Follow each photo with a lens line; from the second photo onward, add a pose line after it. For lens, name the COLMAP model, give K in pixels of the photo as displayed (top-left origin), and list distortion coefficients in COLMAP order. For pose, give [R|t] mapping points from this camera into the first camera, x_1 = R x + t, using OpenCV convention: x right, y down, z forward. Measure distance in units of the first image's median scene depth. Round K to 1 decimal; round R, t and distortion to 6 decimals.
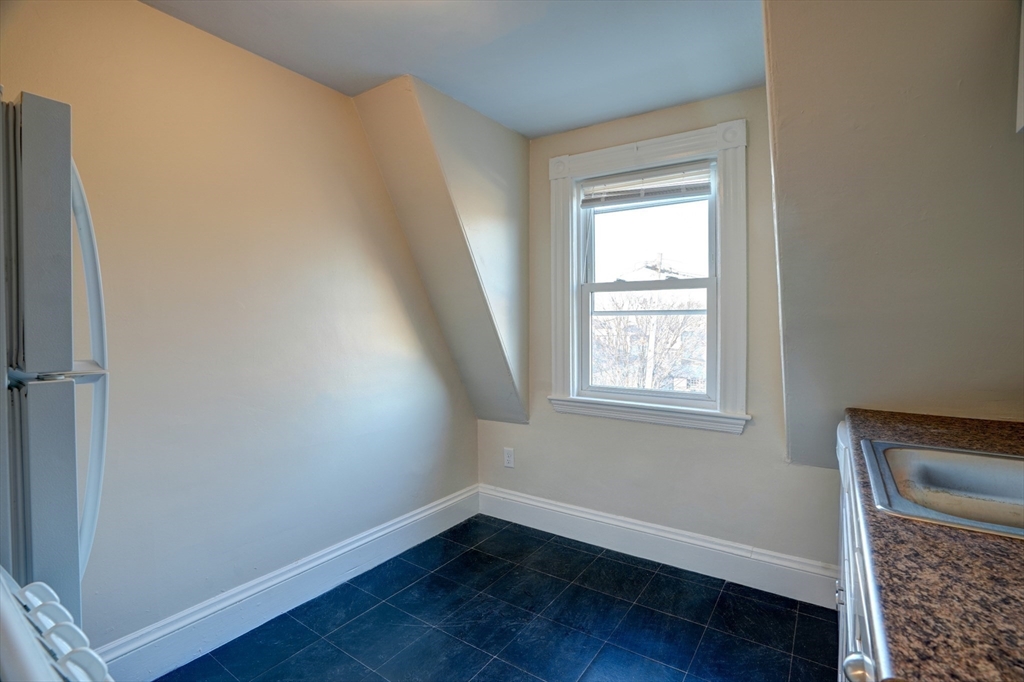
lens RADIAL K [[471.4, 0, 513.7], [0, 471.4, 337.2], [0, 0, 1]] dist [-0.067659, 0.026349]
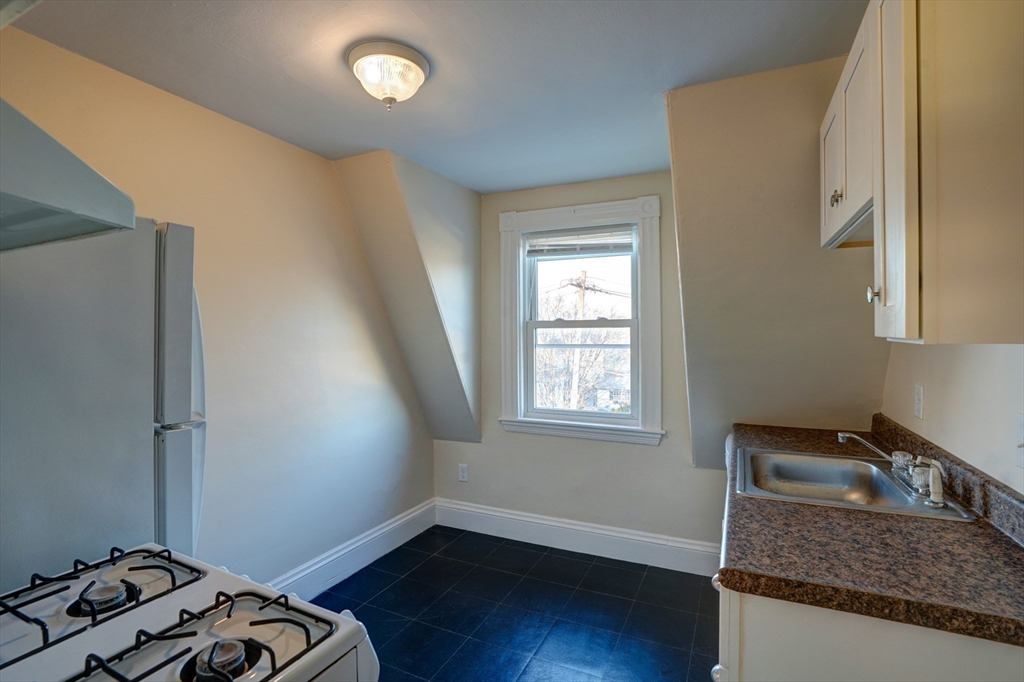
lens RADIAL K [[474.1, 0, 512.0], [0, 474.1, 341.0], [0, 0, 1]] dist [-0.066412, 0.023405]
pose [[0.988344, -0.003738, 0.152190, -0.075756], [0.006859, 0.999777, -0.019988, -0.042744], [-0.152081, 0.020799, 0.988149, -0.166414]]
